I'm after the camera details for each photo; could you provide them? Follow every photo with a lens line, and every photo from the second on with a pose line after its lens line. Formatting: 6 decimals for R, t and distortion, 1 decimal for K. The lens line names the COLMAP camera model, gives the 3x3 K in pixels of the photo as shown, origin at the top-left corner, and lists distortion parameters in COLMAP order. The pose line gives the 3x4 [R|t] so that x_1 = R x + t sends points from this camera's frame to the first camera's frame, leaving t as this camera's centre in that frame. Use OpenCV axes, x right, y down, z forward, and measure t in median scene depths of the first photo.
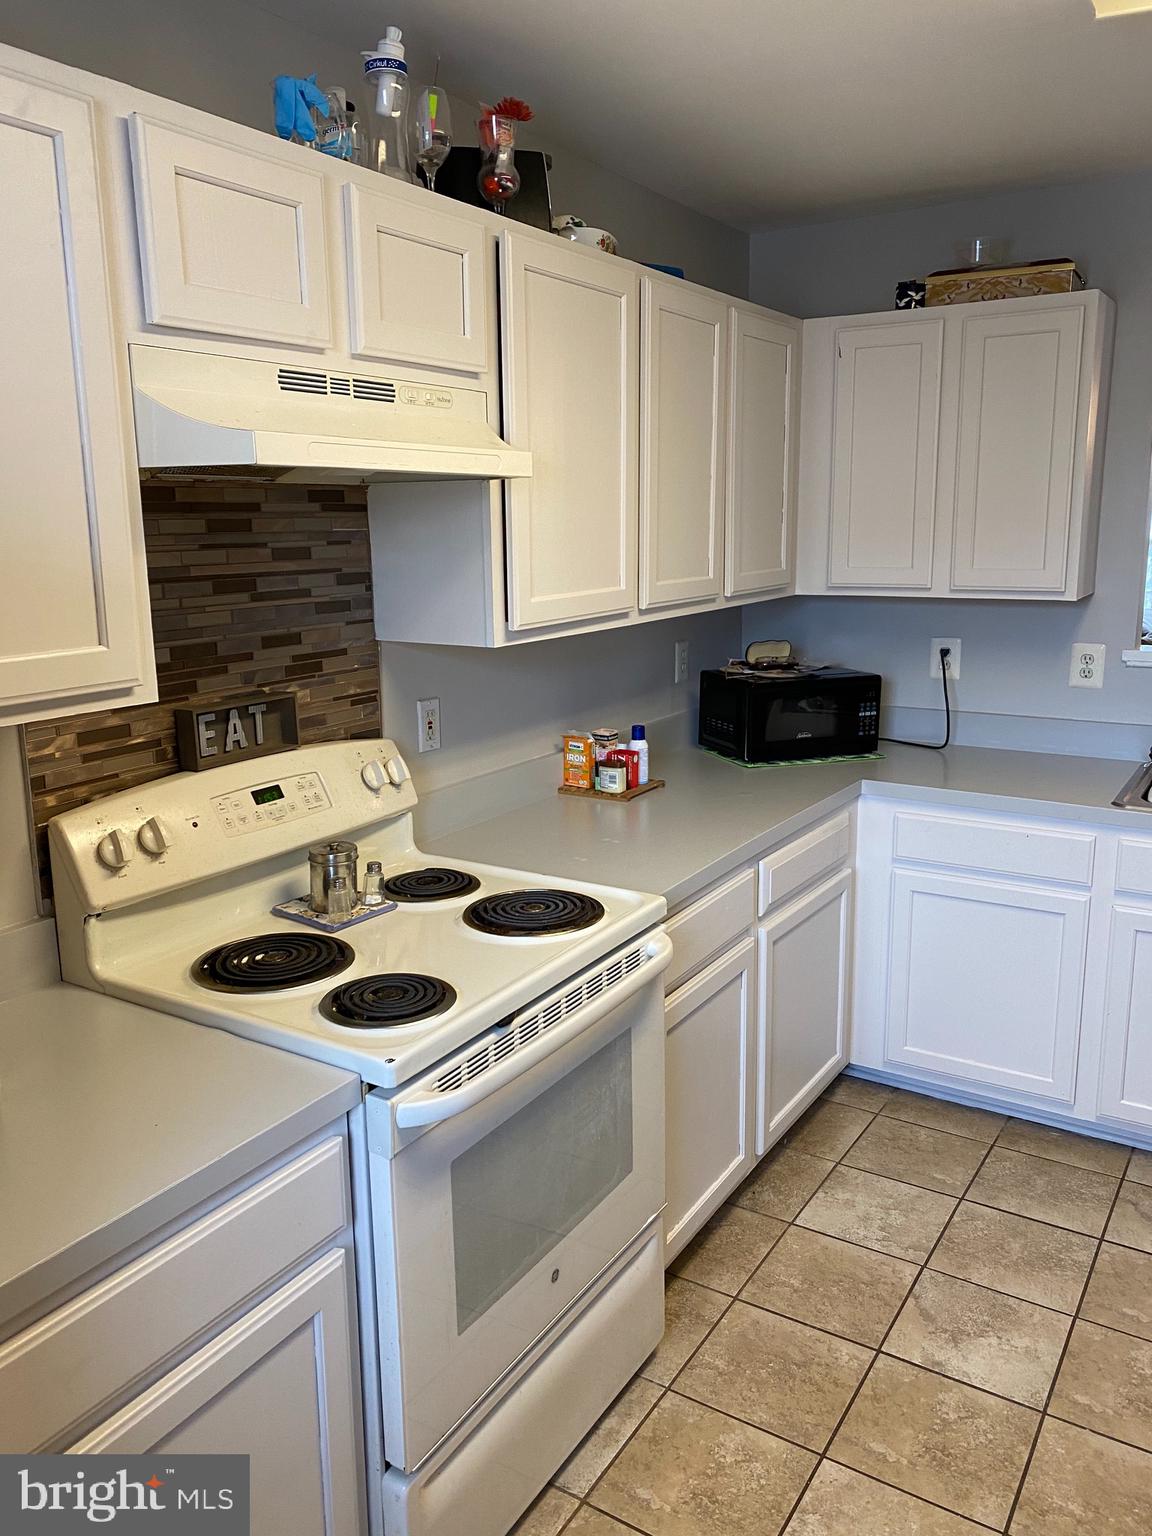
lens RADIAL K [[1158.4, 0, 577.8], [0, 1158.4, 755.6], [0, 0, 1]] dist [0.138832, -0.314747]
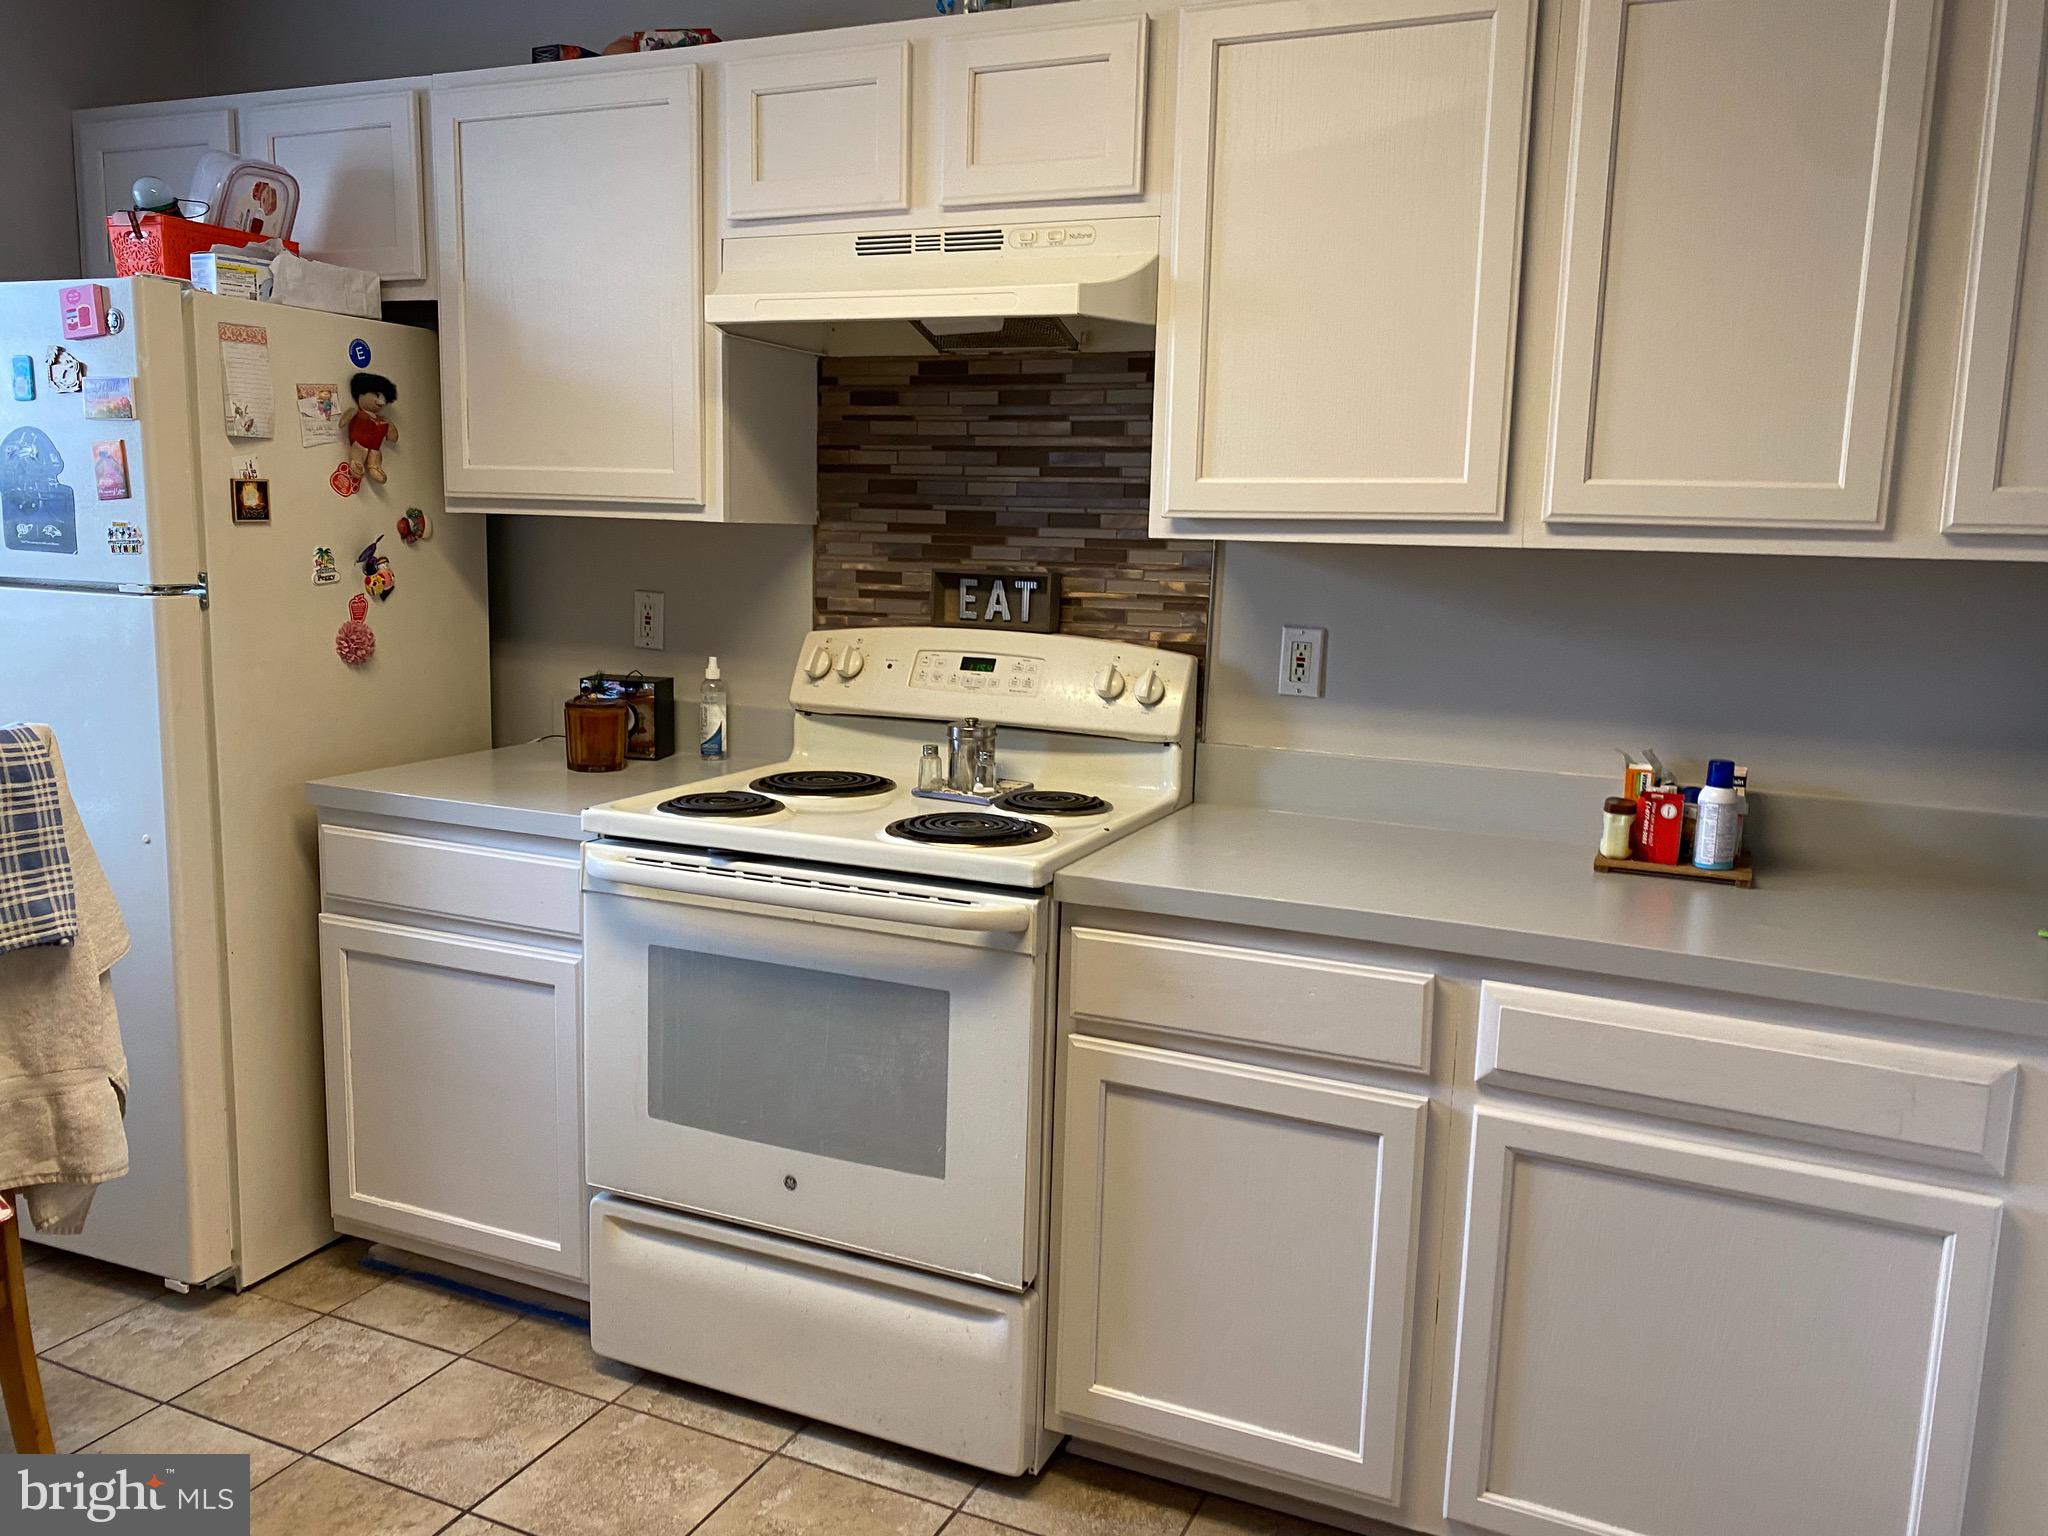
lens RADIAL K [[1544.5, 0, 1024.0], [0, 1544.5, 768.0], [0, 0, 1]] dist [0.138832, -0.314747]
pose [[0.144085, 0.176155, -0.973760, 1.065894], [-0.224741, 0.964140, 0.141160, -0.078255], [0.963707, 0.198505, 0.178507, 0.829182]]
